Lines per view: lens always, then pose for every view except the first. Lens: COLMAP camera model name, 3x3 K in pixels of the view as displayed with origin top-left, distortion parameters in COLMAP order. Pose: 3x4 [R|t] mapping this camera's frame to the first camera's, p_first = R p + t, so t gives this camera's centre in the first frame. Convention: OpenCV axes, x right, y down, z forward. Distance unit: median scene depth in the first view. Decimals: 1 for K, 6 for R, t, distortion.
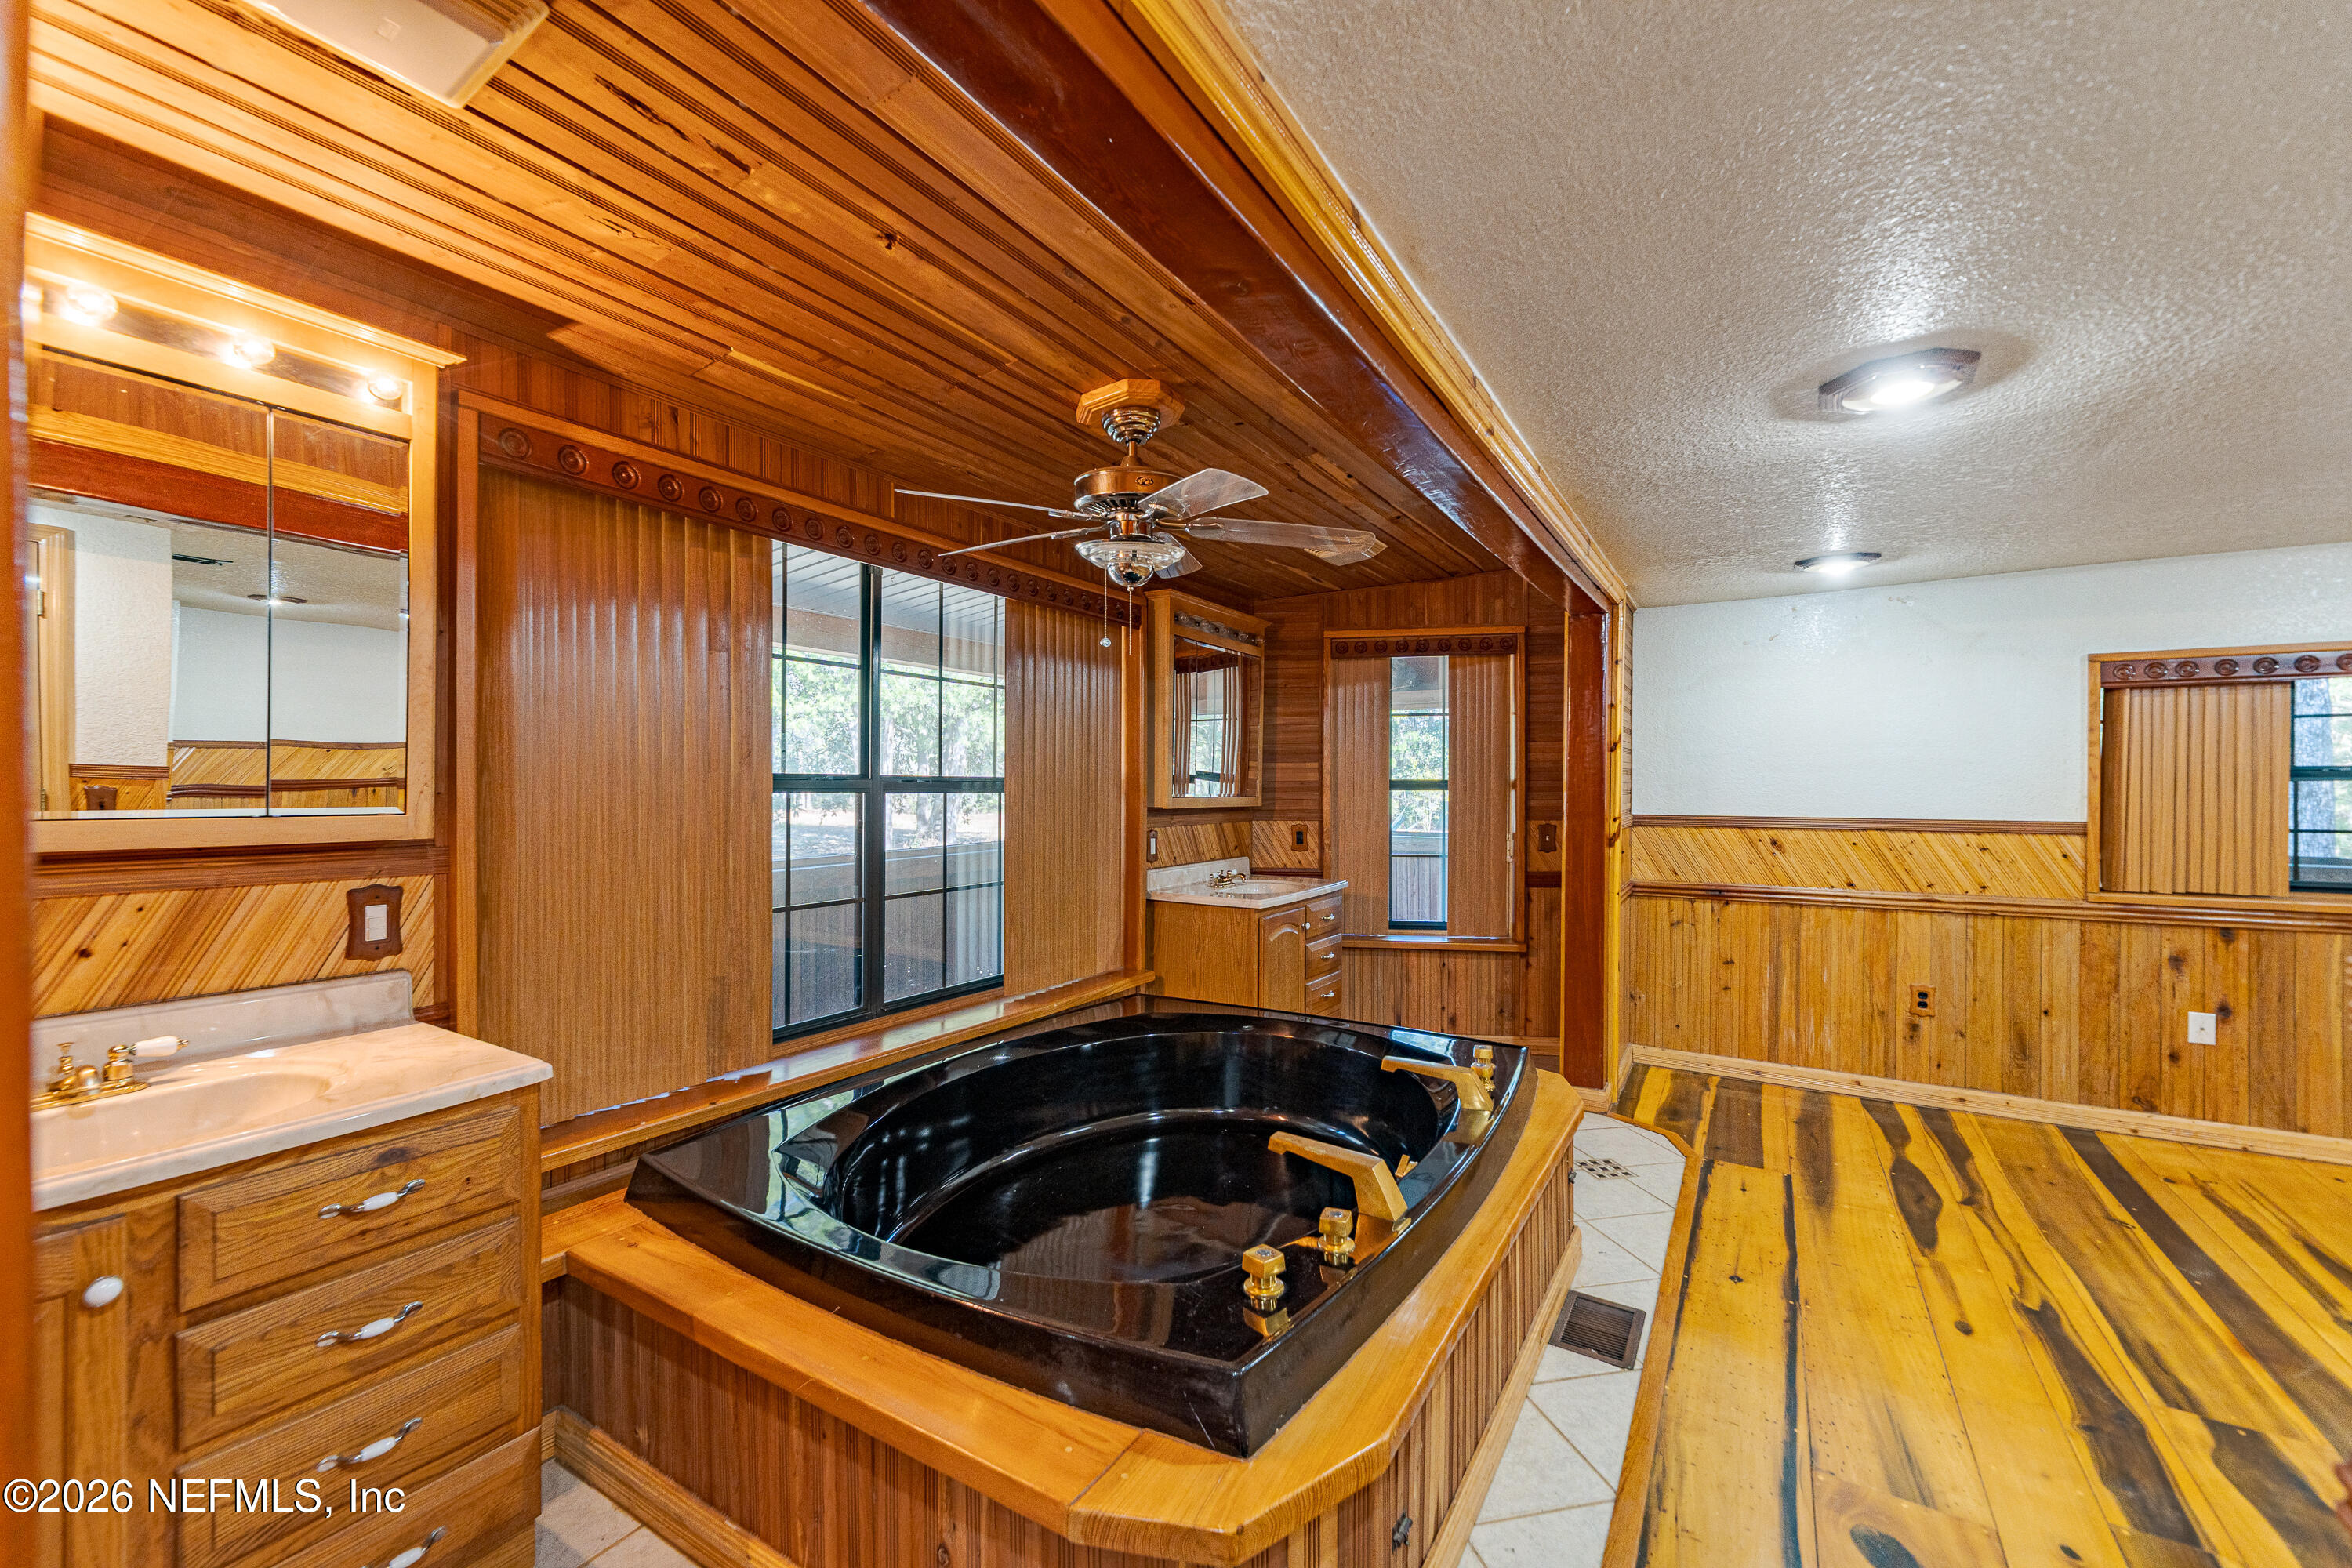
lens RADIAL K [[962.5, 0, 1176.2], [0, 962.5, 787.4], [0, 0, 1]] dist [0.002754, -0.000365]
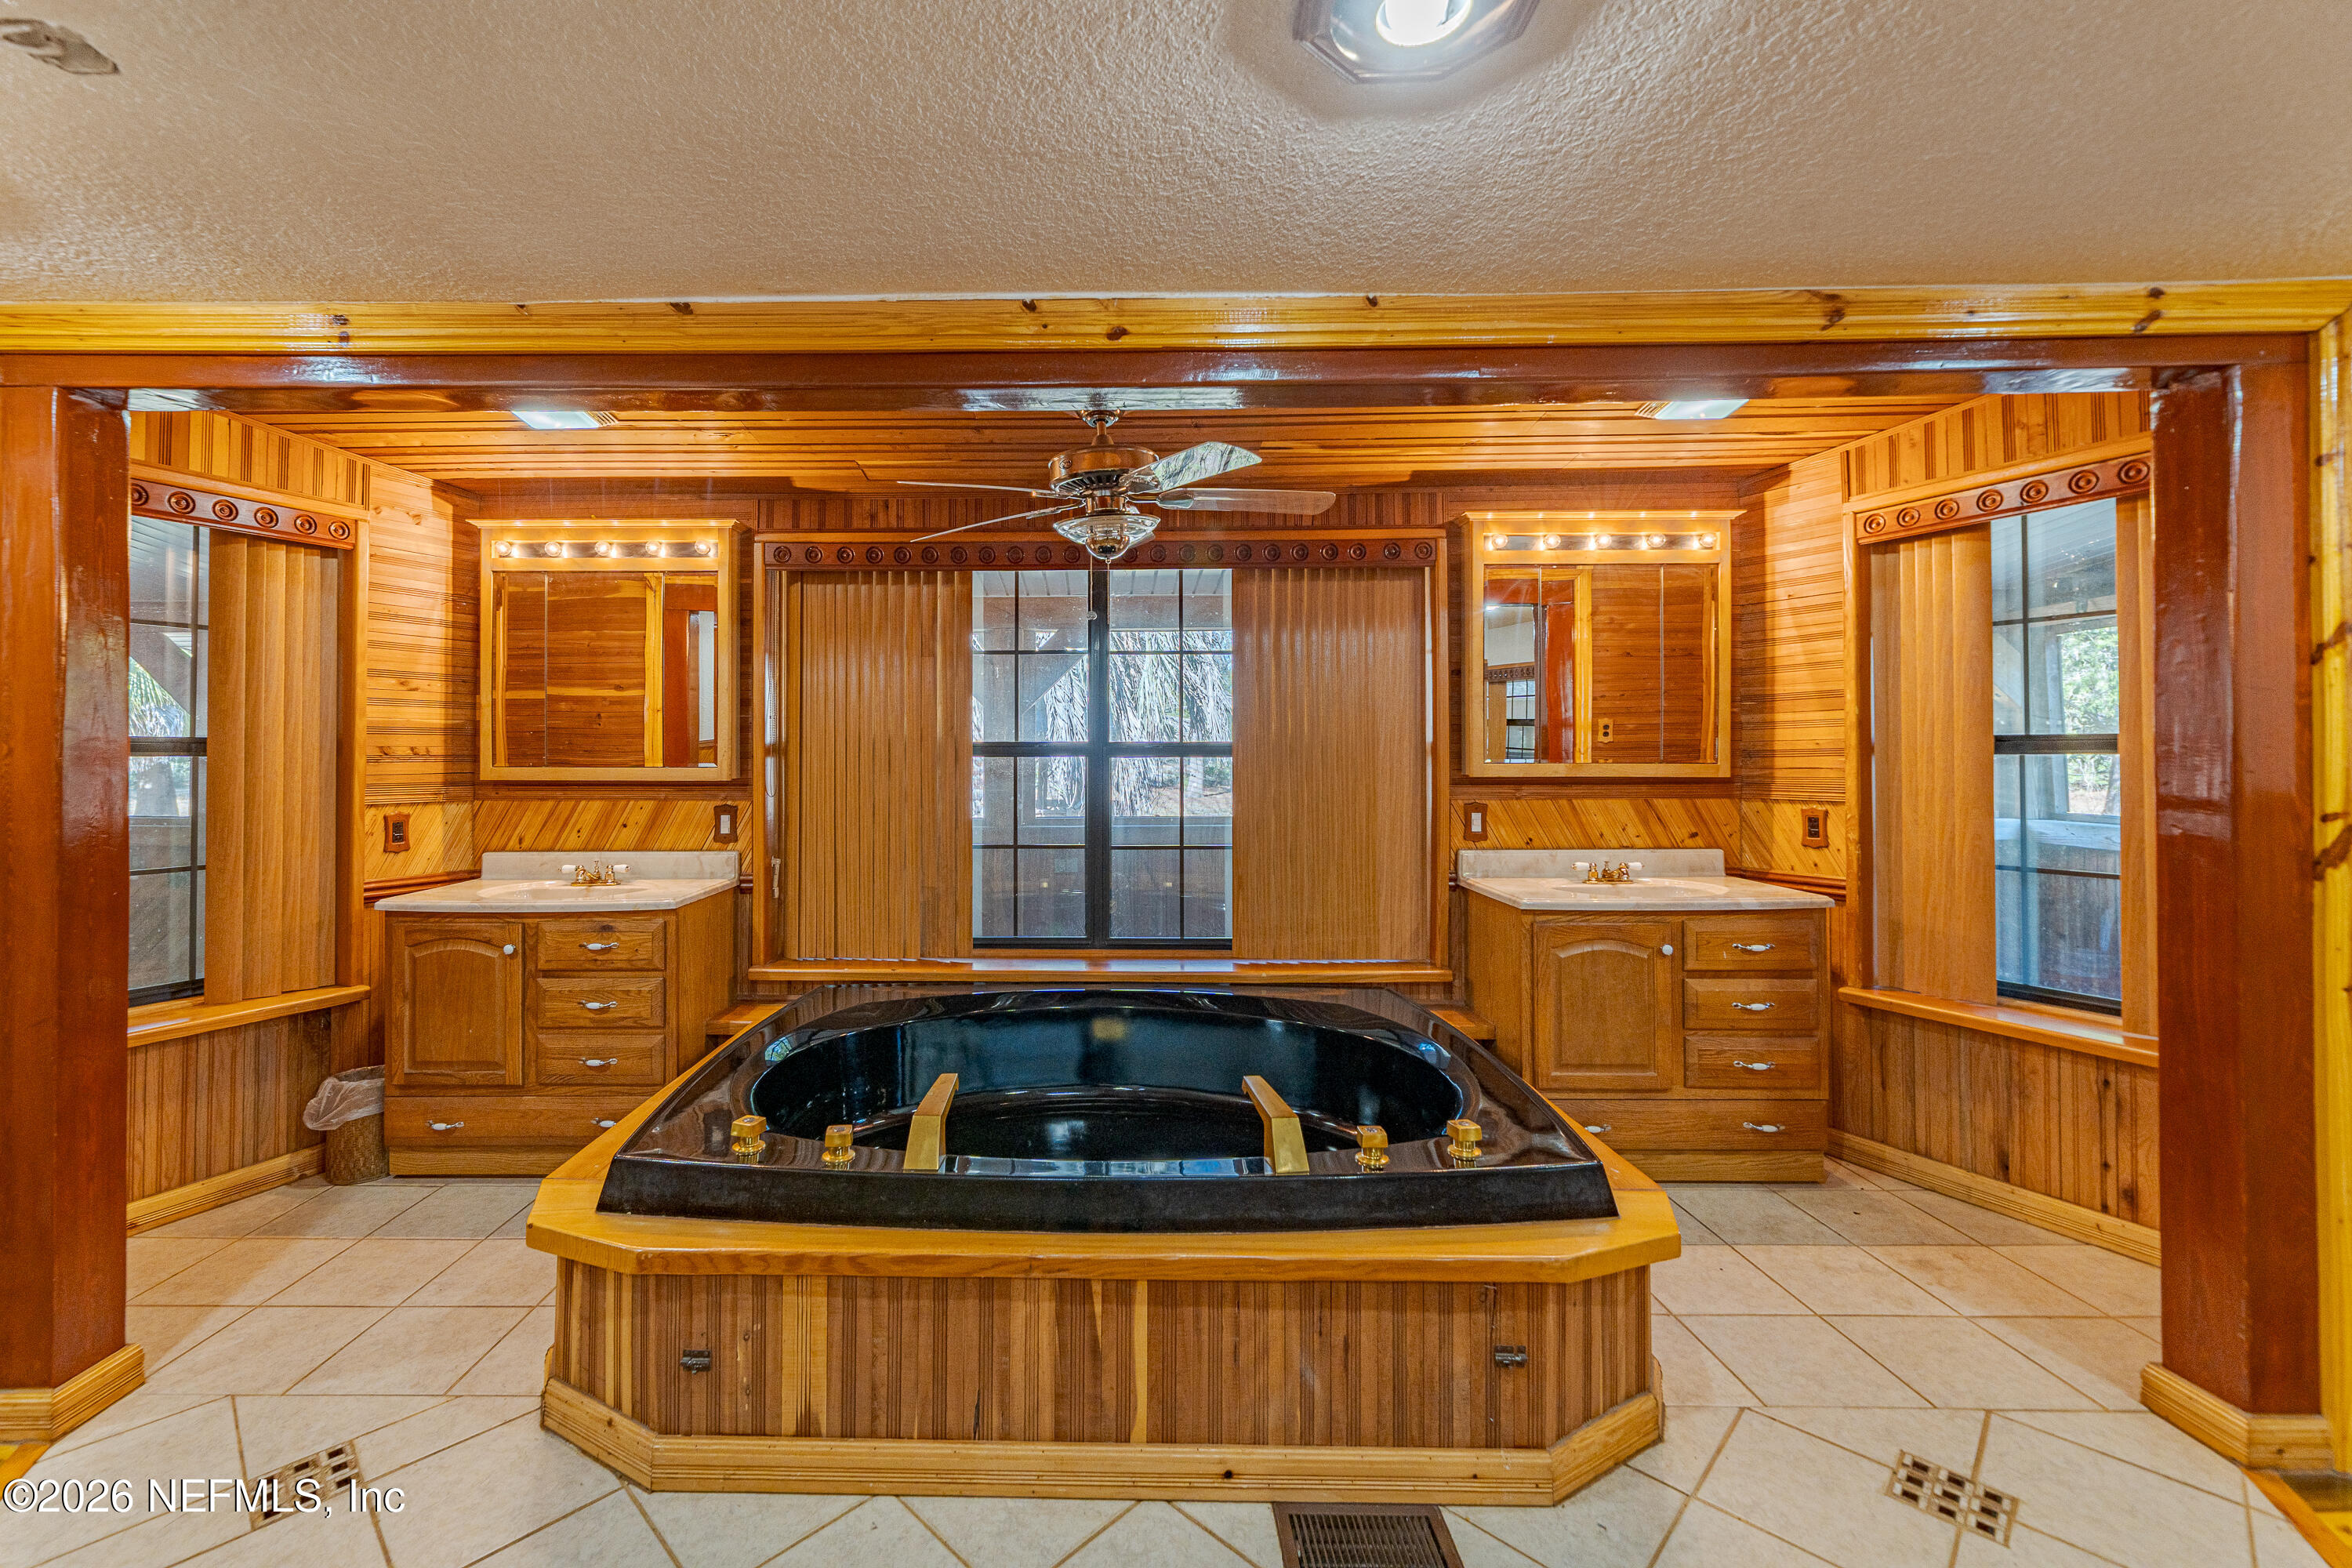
lens RADIAL K [[1040.9, 0, 1154.6], [0, 1040.9, 737.5], [0, 0, 1]] dist [-0.000972, -0.000329]
pose [[0.506348, -0.020365, -0.862089, 0.855969], [0.002063, 0.999747, -0.022405, 0.010524], [0.862327, 0.009566, 0.506262, 0.428863]]
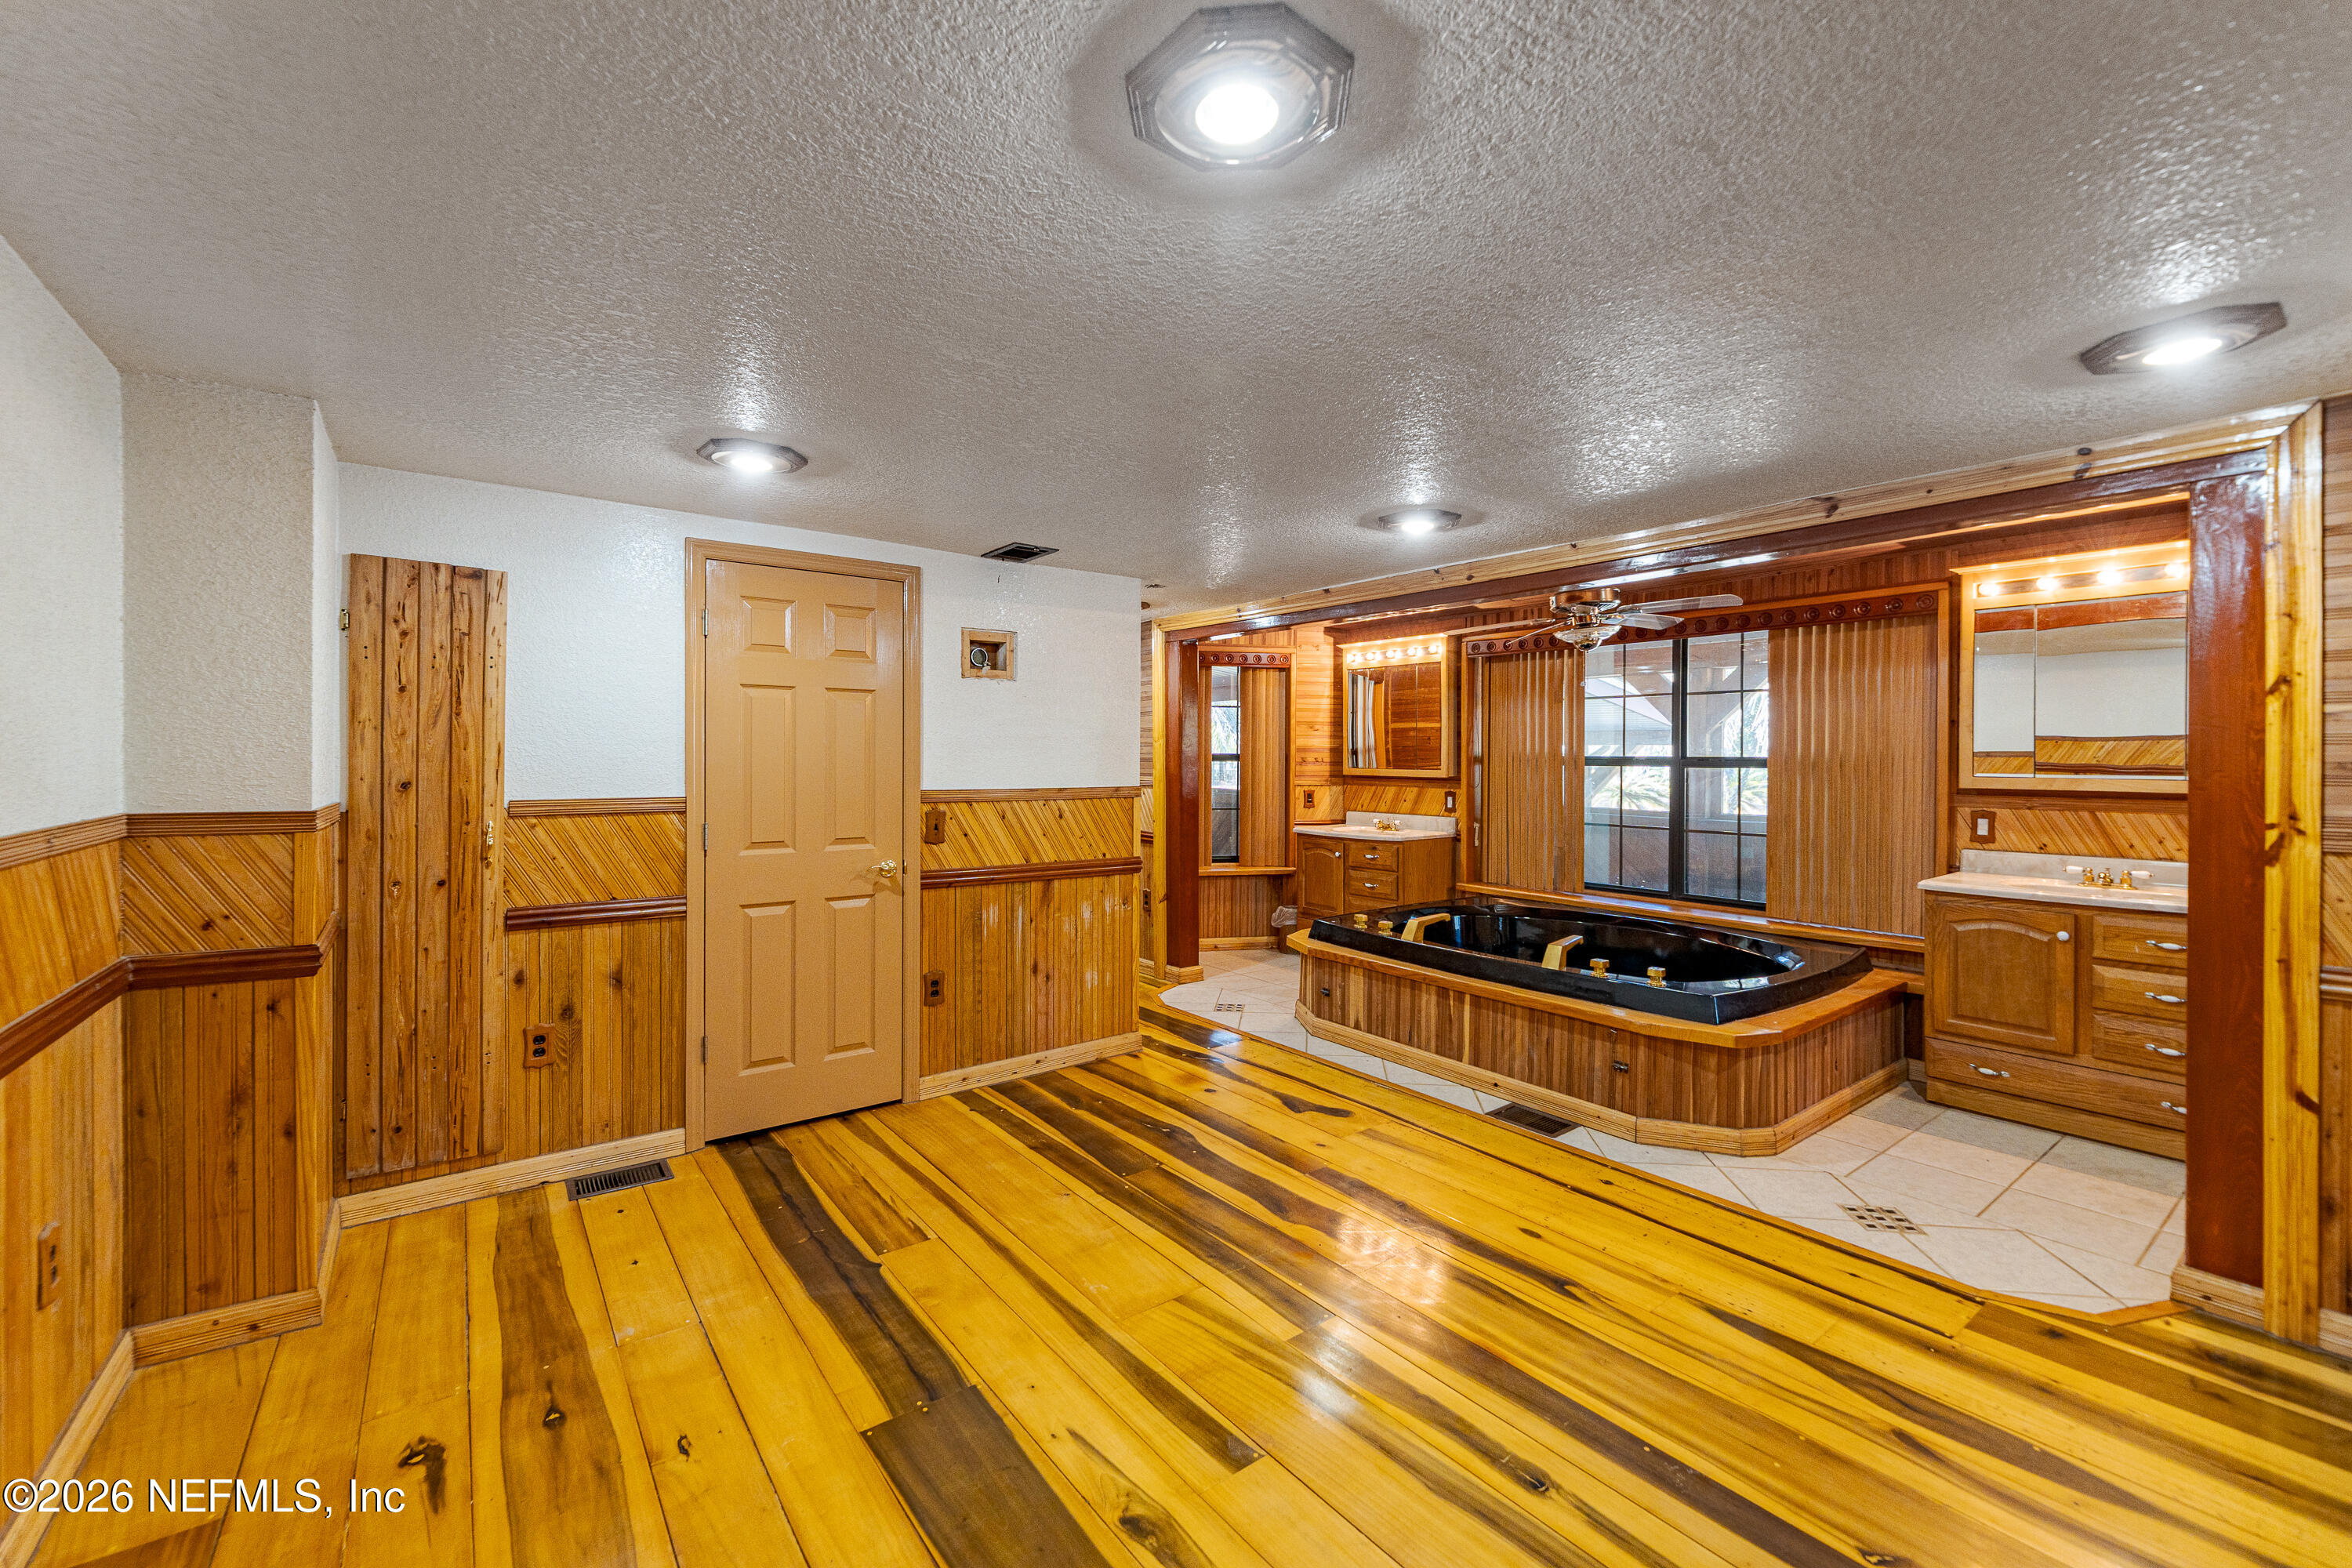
lens RADIAL K [[962.5, 0, 1172.1], [0, 962.5, 764.8], [0, 0, 1]] dist [0.002754, -0.000365]
pose [[-0.370001, -0.000758, -0.929031, 1.668265], [-0.011165, 0.999931, 0.003630, 0.004994], [0.928964, 0.011716, -0.369984, 0.836434]]
